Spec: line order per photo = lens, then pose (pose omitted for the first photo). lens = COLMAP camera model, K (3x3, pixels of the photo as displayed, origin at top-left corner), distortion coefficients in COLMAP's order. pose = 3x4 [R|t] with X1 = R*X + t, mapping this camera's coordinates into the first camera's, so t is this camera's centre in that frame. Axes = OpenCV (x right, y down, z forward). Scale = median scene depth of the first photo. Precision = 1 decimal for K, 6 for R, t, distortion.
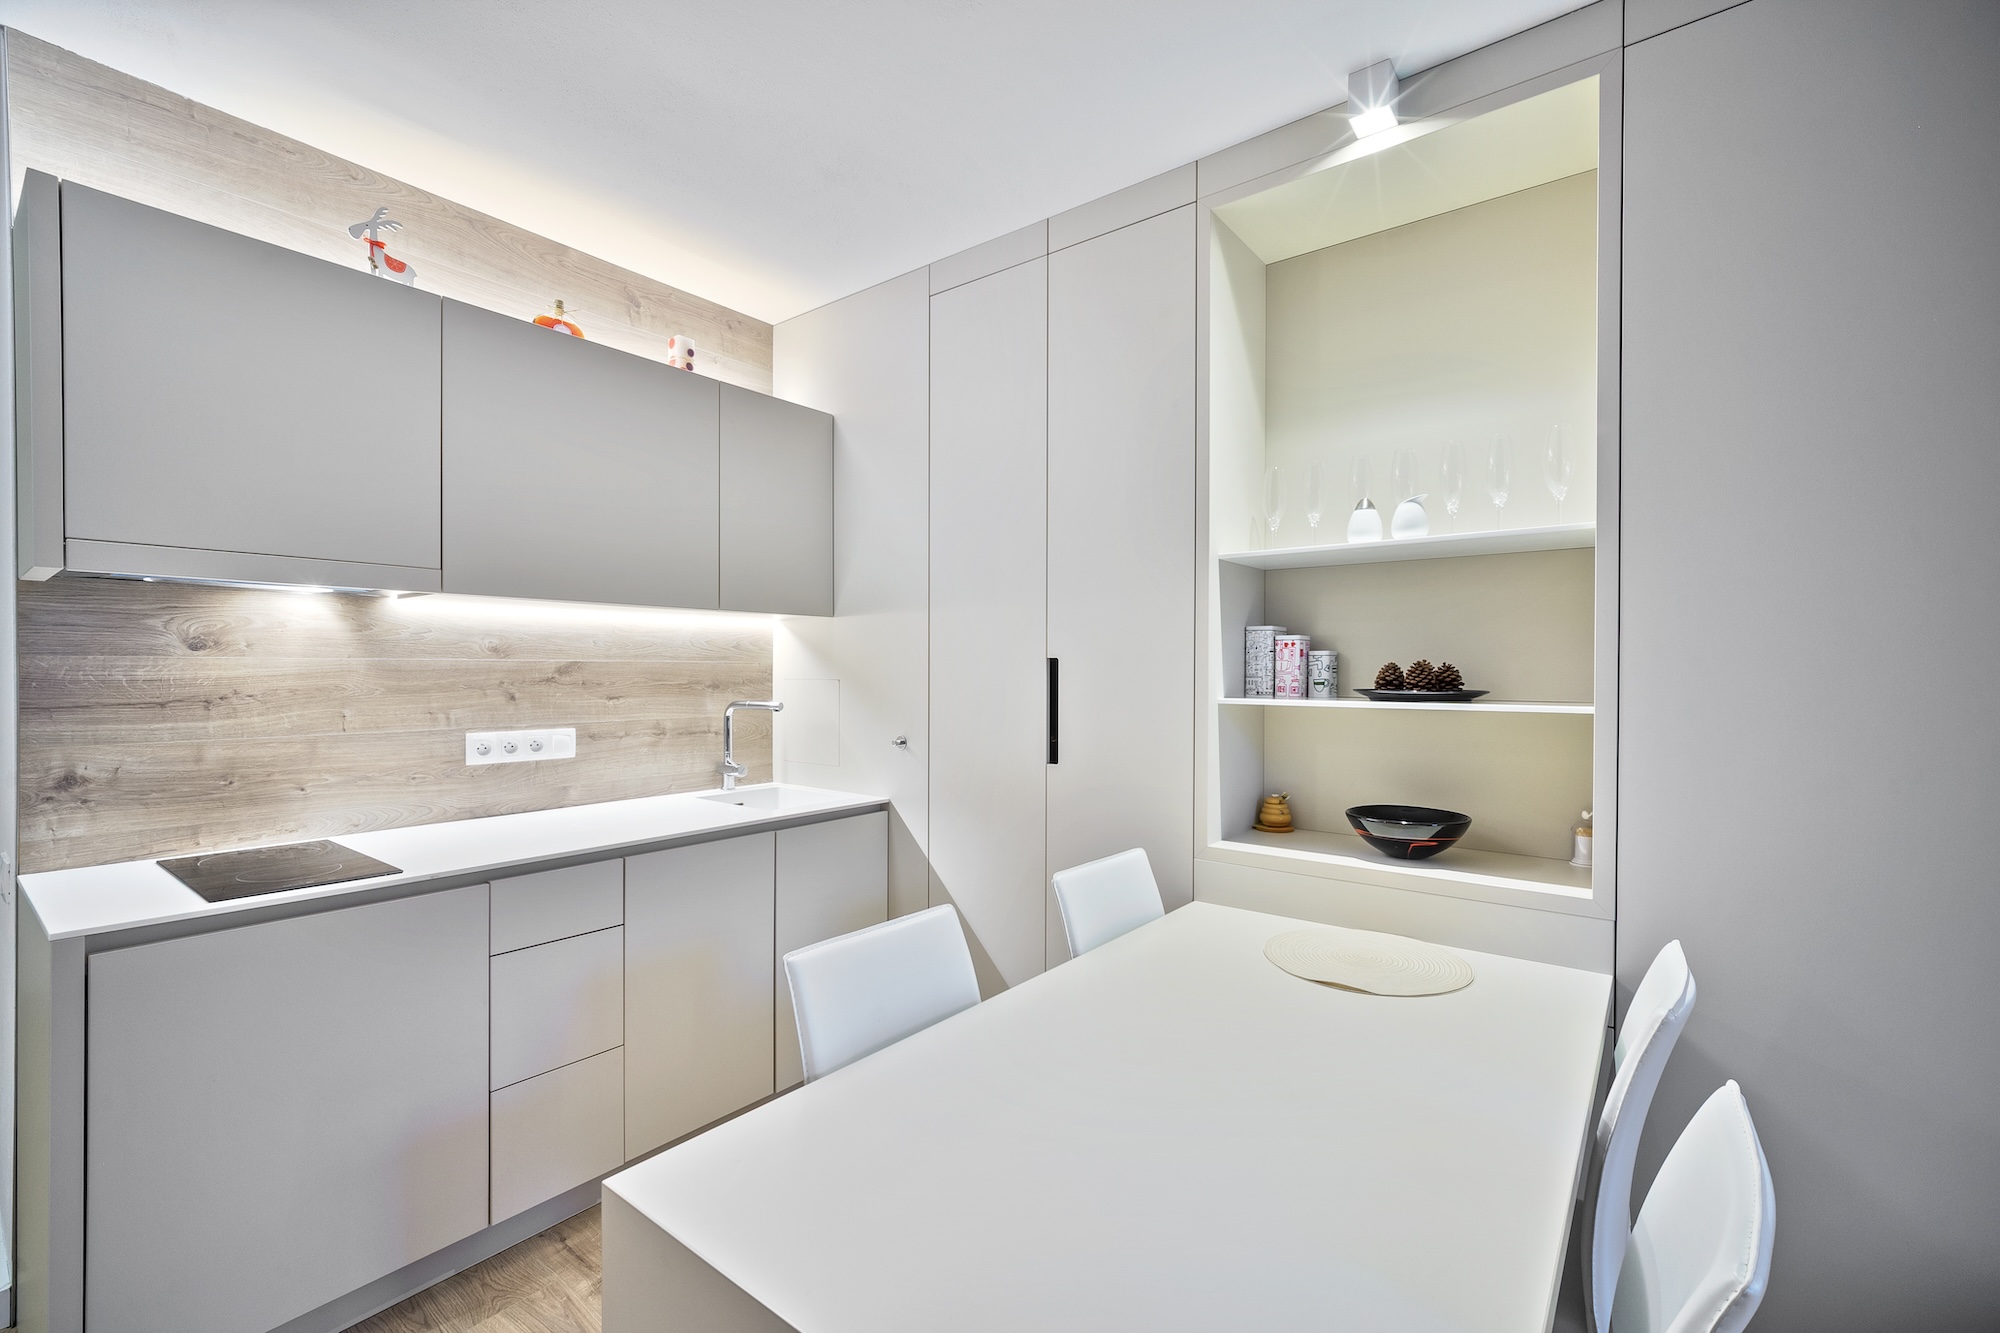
lens RADIAL K [[859.2, 0, 1001.5], [0, 859.2, 675.4], [0, 0, 1]] dist [-0.010045, 0.007930]
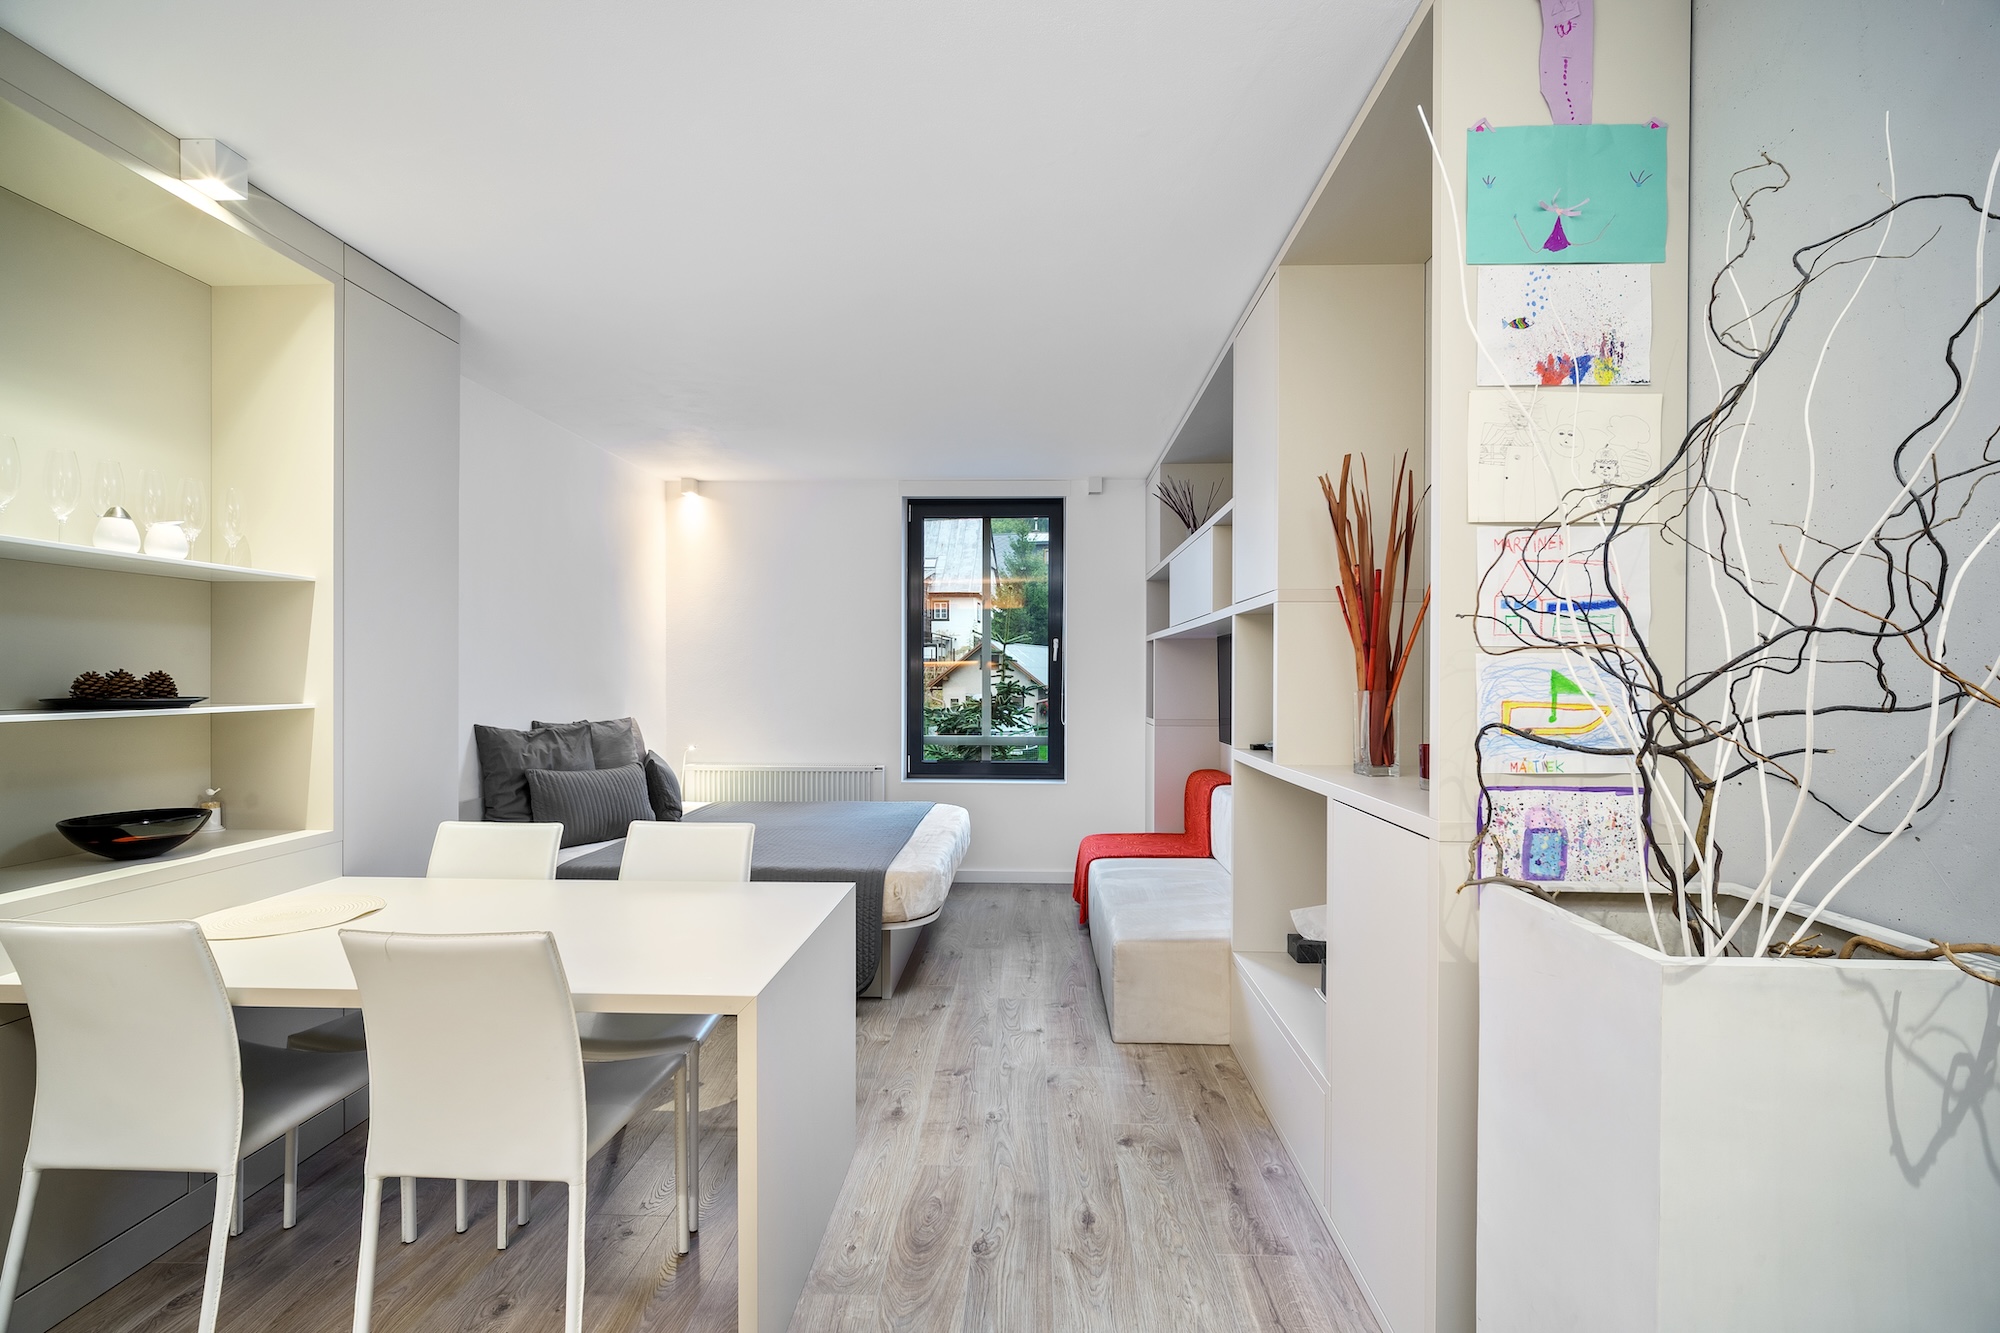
lens RADIAL K [[859.2, 0, 1001.5], [0, 859.2, 675.4], [0, 0, 1]] dist [-0.010045, 0.007930]
pose [[-0.586245, -0.001903, 0.810131, -0.868202], [0.004085, 0.999978, 0.005306, -0.010304], [-0.810123, 0.006420, -0.586224, 0.664938]]
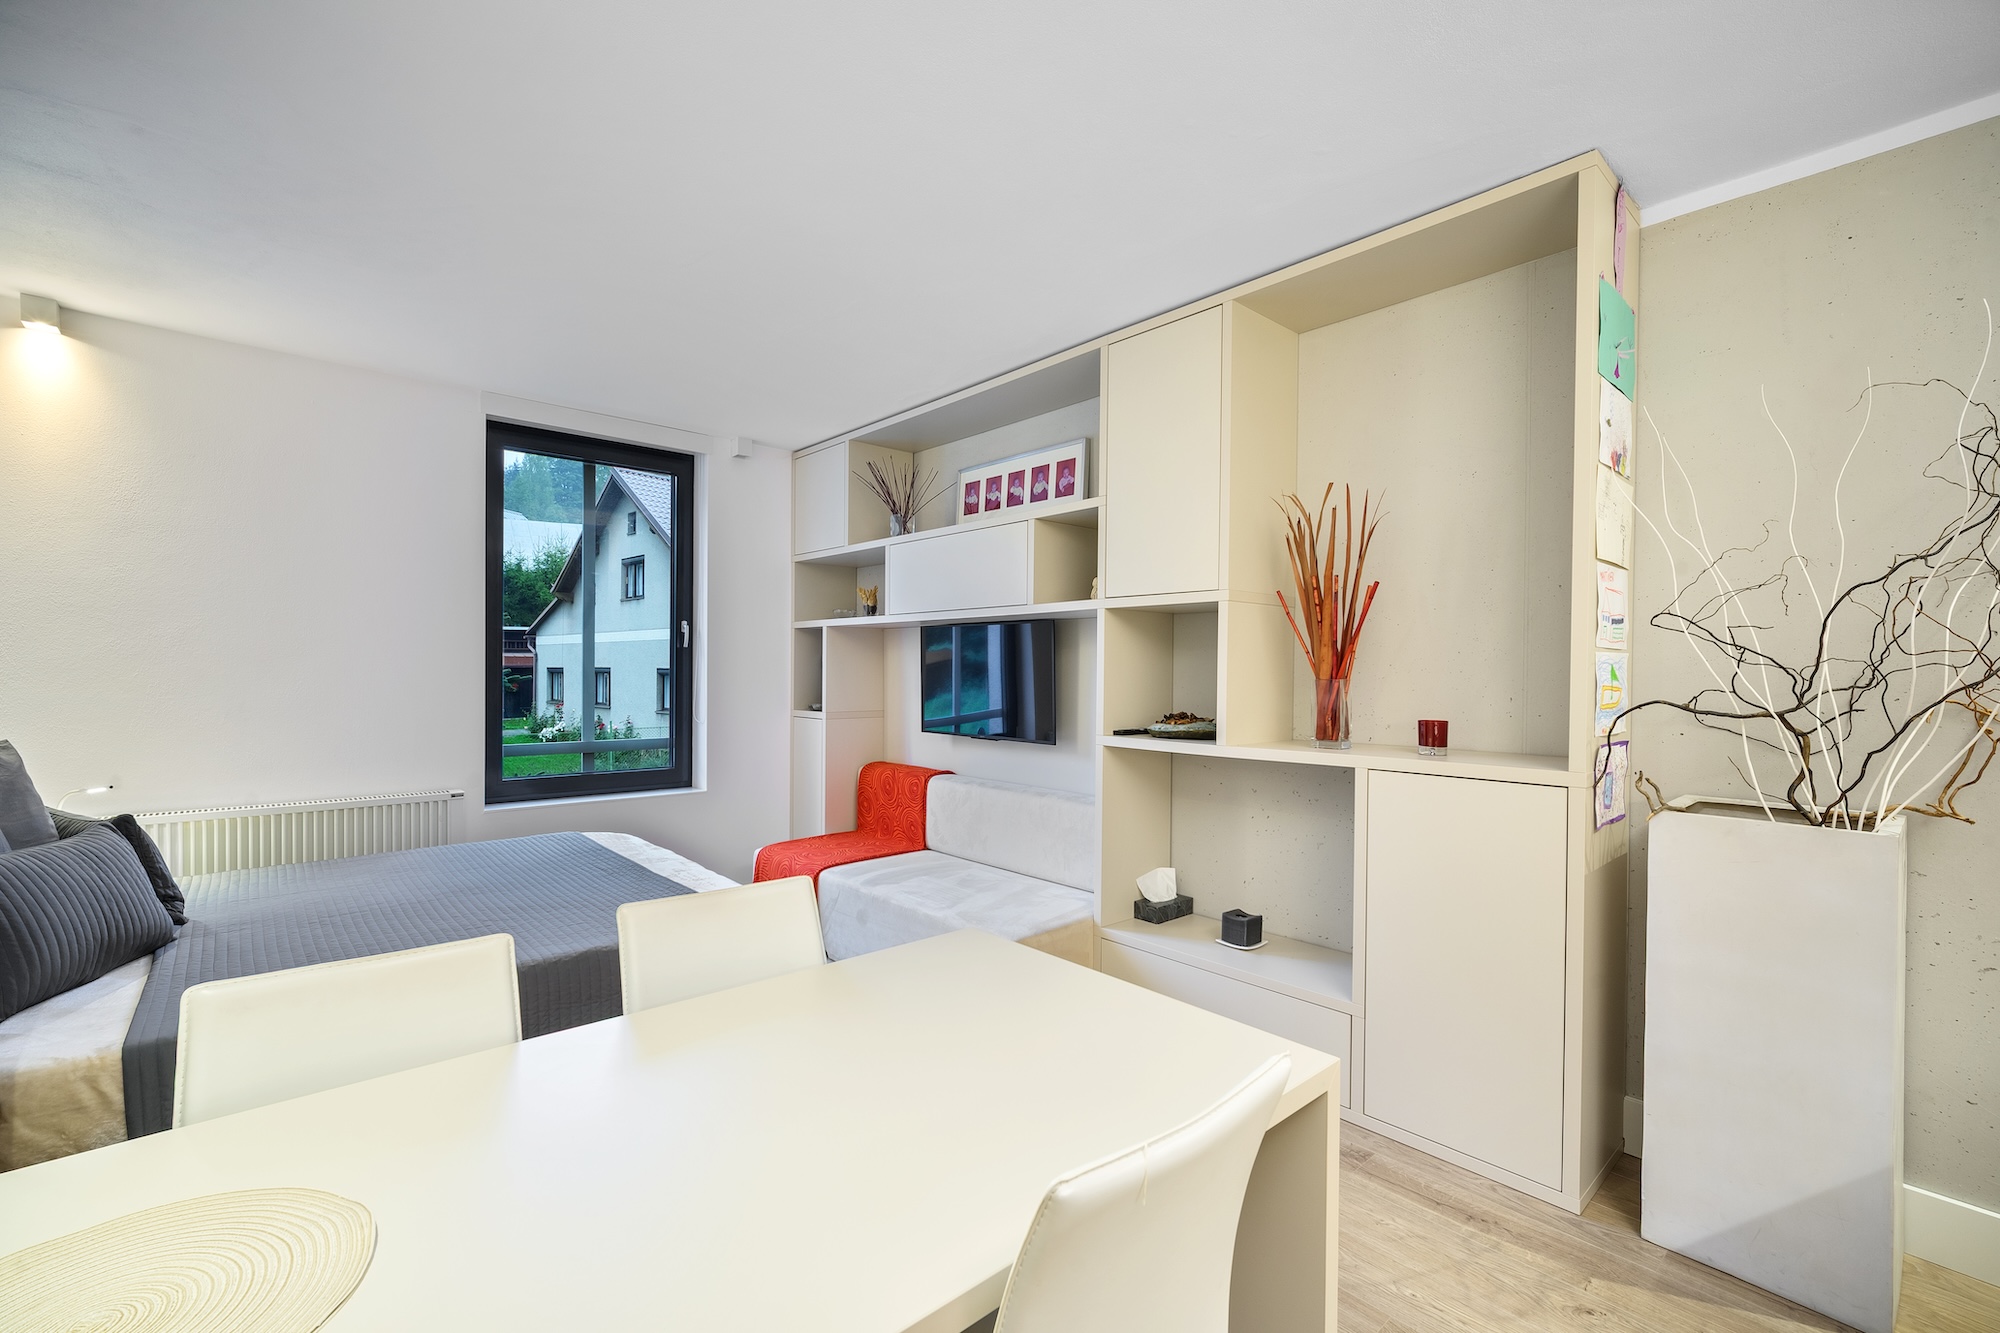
lens RADIAL K [[859.2, 0, 1001.5], [0, 859.2, 675.4], [0, 0, 1]] dist [-0.010045, 0.007930]
pose [[-0.984872, -0.010782, 0.172948, -0.045957], [-0.007559, 0.999786, 0.019282, -0.015190], [-0.173119, 0.017683, -0.984742, 1.022859]]
